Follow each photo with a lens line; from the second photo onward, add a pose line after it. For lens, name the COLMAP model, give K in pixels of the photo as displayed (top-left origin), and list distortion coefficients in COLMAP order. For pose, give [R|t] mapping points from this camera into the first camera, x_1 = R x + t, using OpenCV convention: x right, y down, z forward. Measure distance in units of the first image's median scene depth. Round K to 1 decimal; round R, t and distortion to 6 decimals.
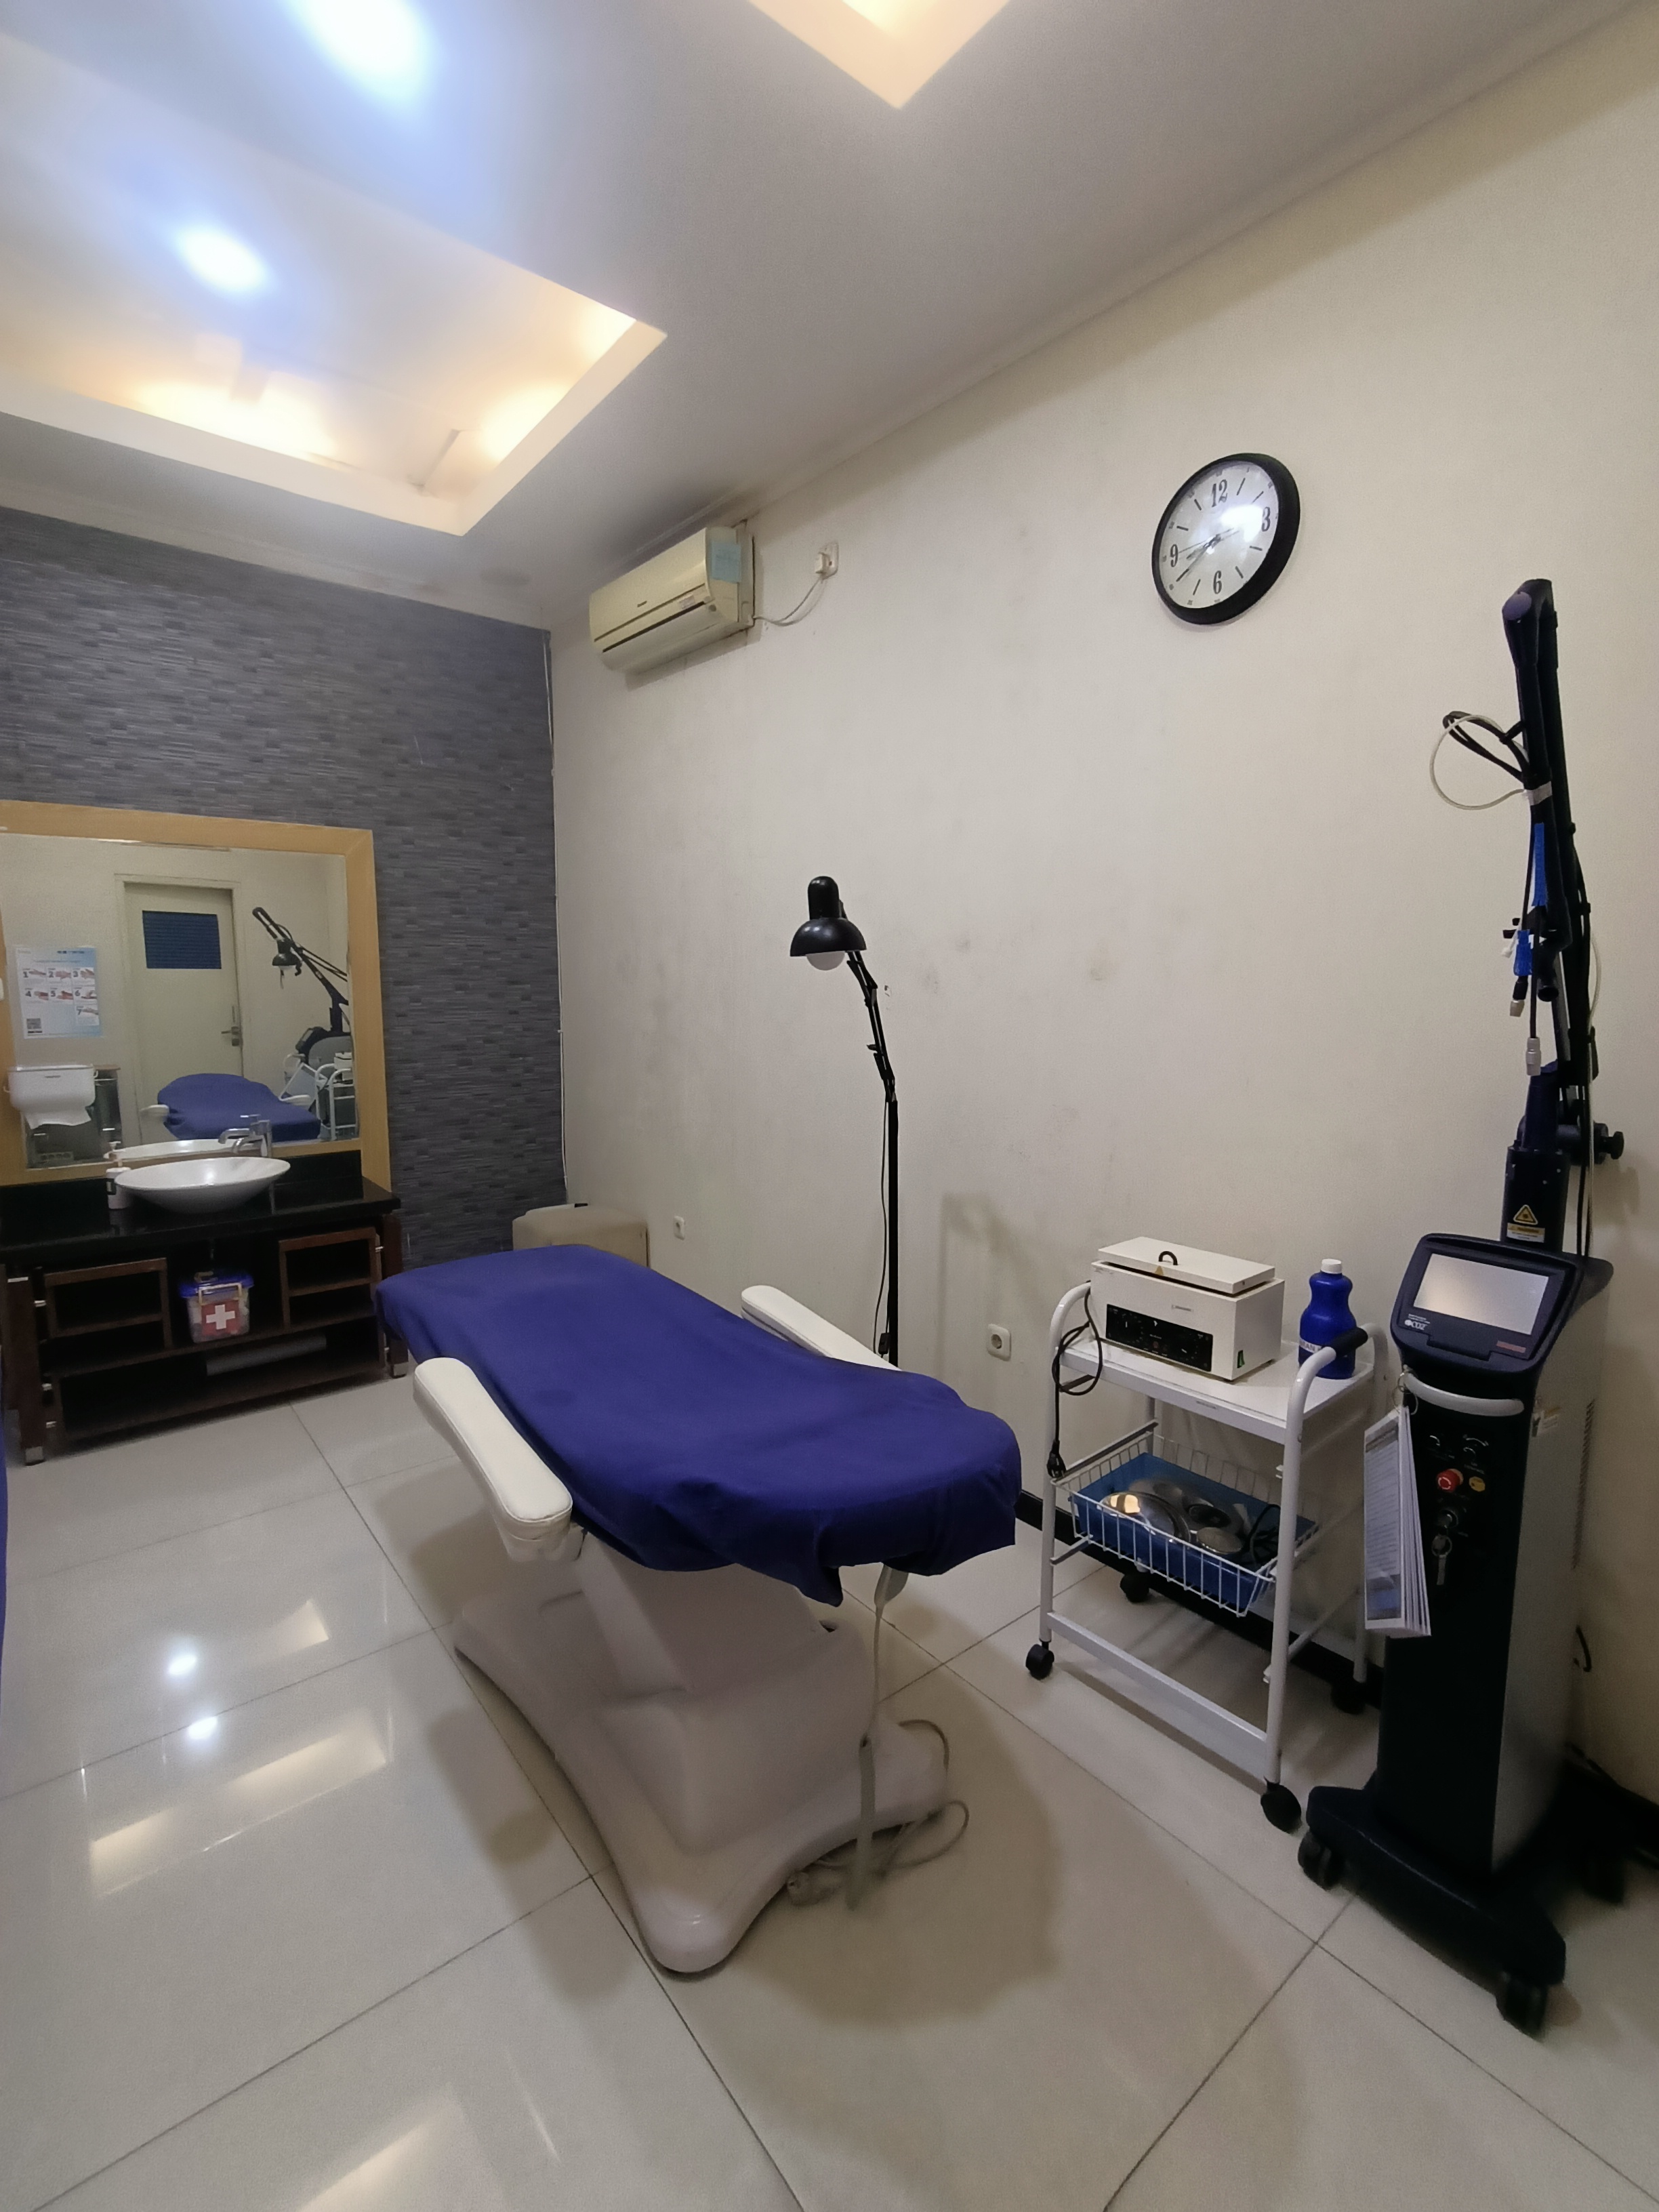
lens RADIAL K [[998.6, 0, 829.5], [0, 998.6, 1106.0], [0, 0, 1]] dist [-0.002661, 0.004942]
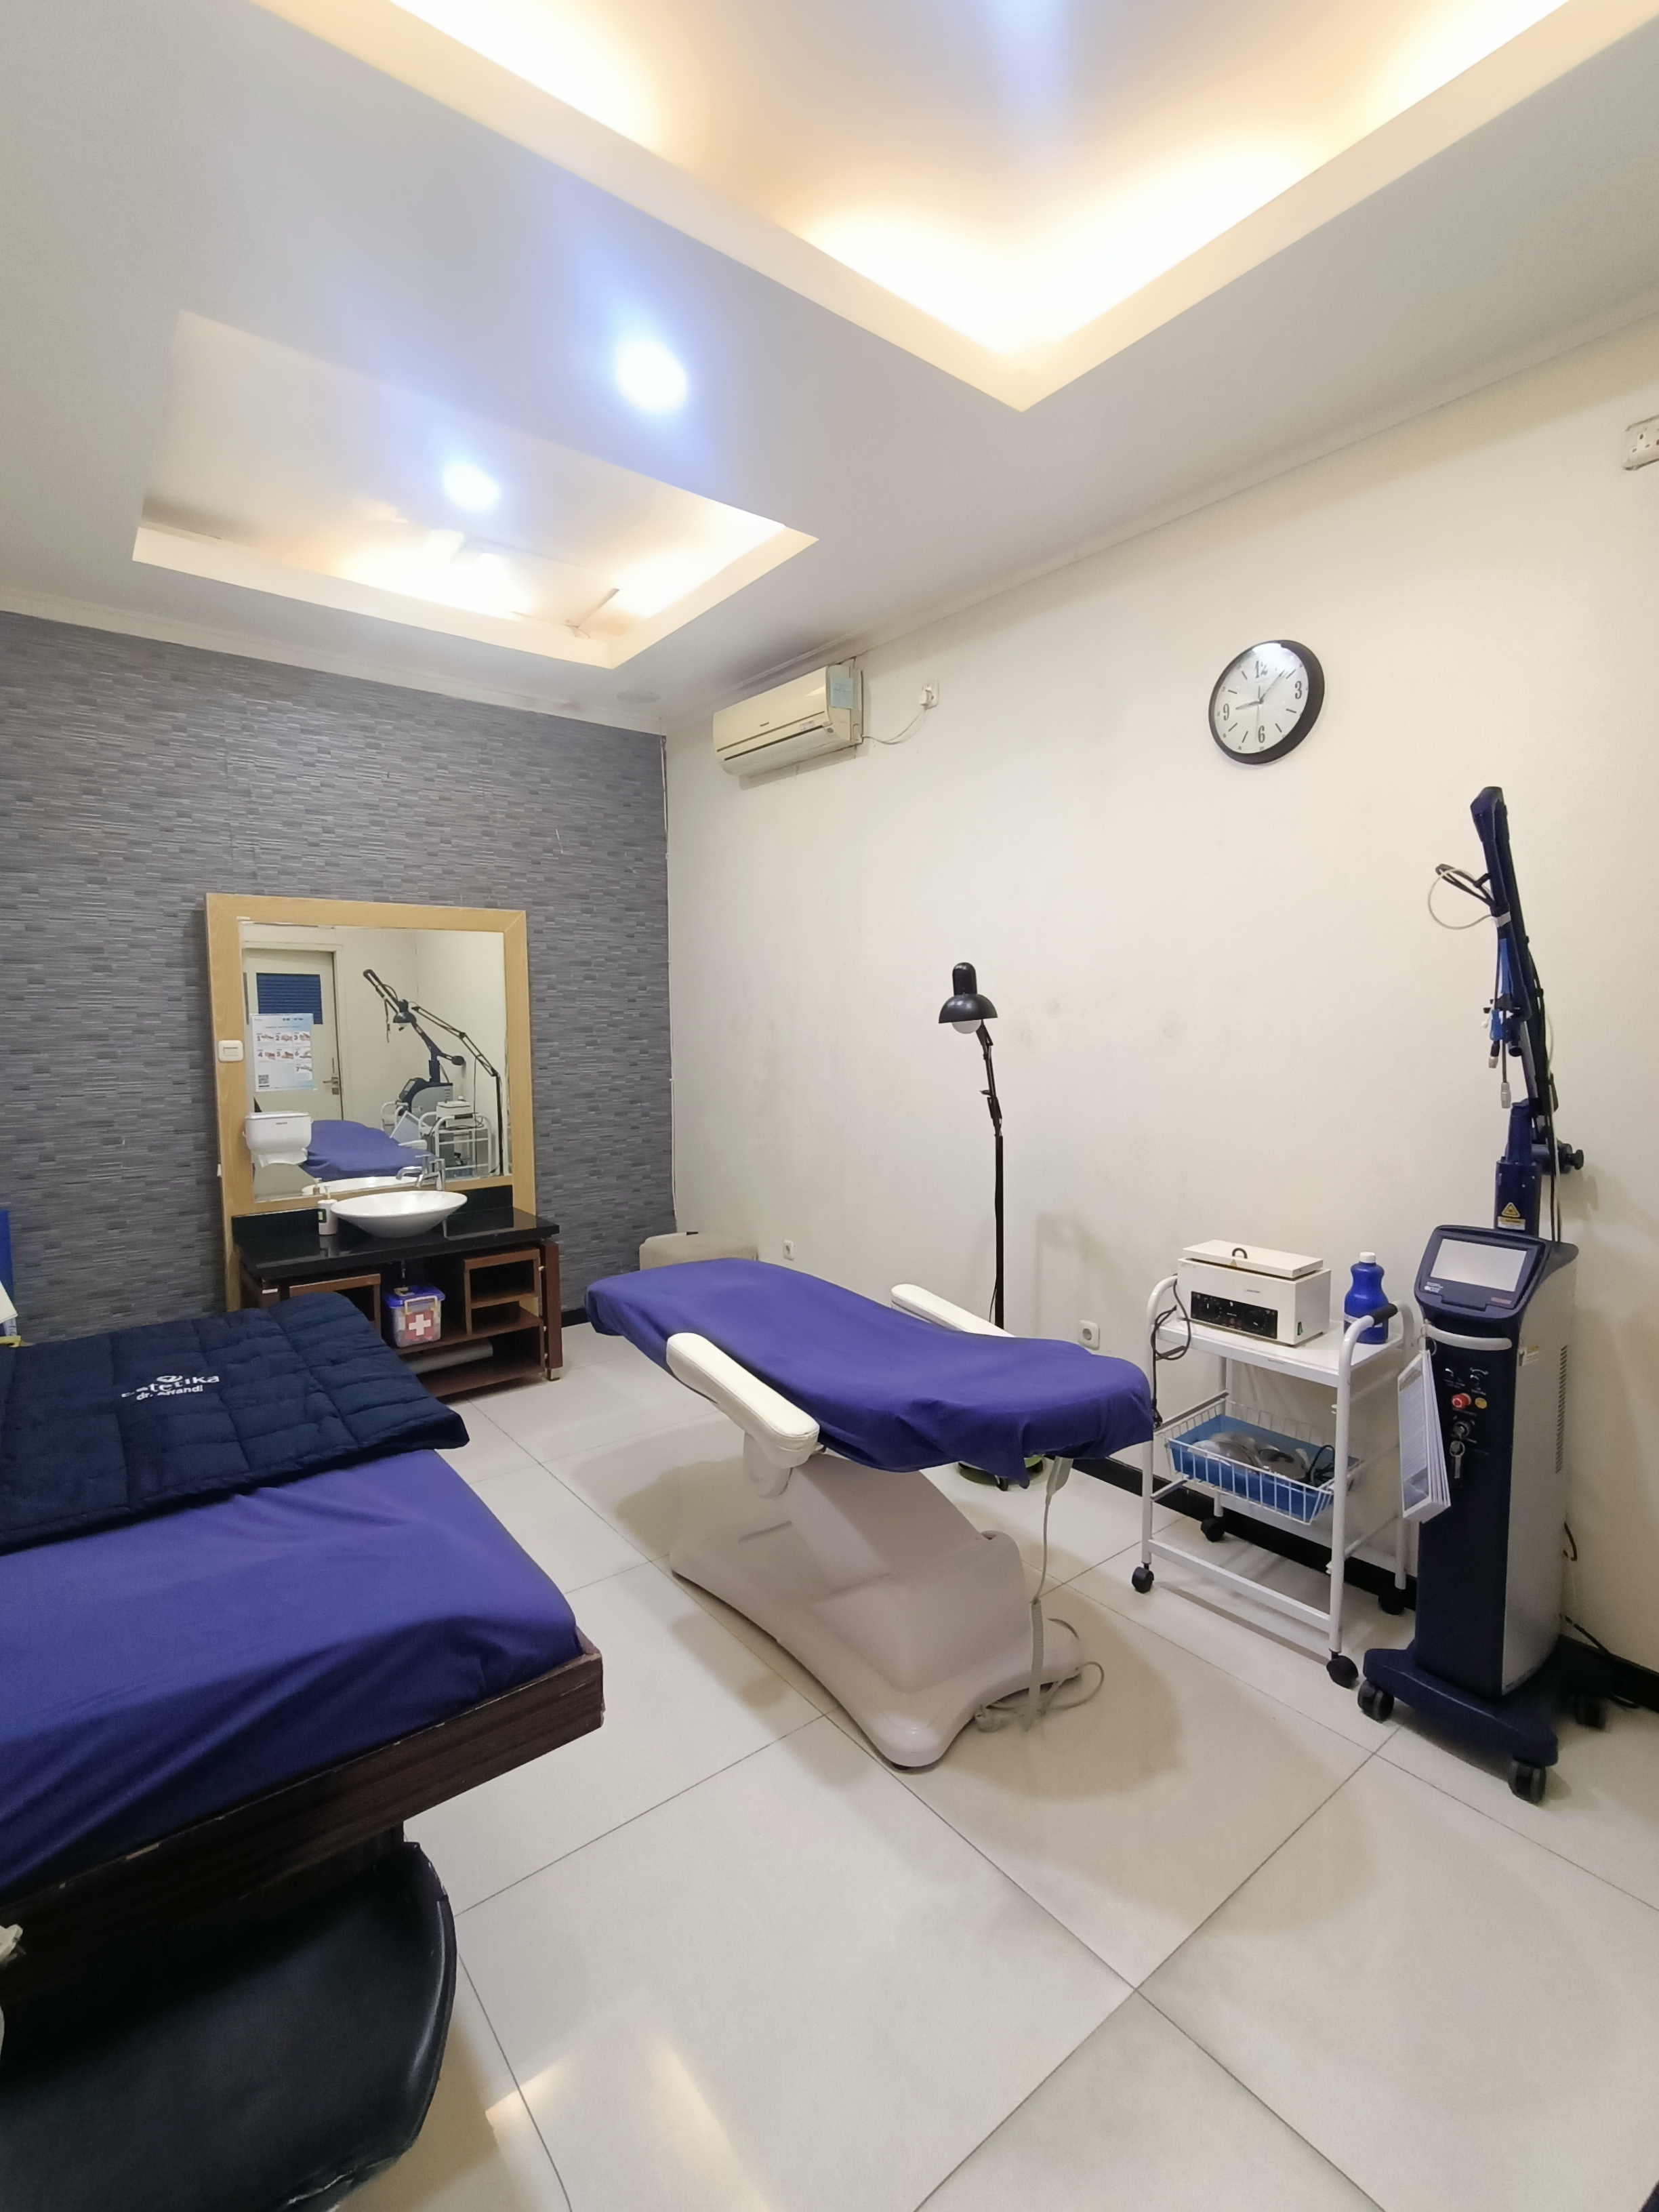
lens RADIAL K [[998.6, 0, 829.5], [0, 998.6, 1106.0], [0, 0, 1]] dist [-0.002661, 0.004942]
pose [[0.999857, -0.009628, -0.013902, -0.165729], [0.009009, 0.998994, -0.043927, 0.013348], [0.014311, 0.043796, 0.998938, -0.295980]]
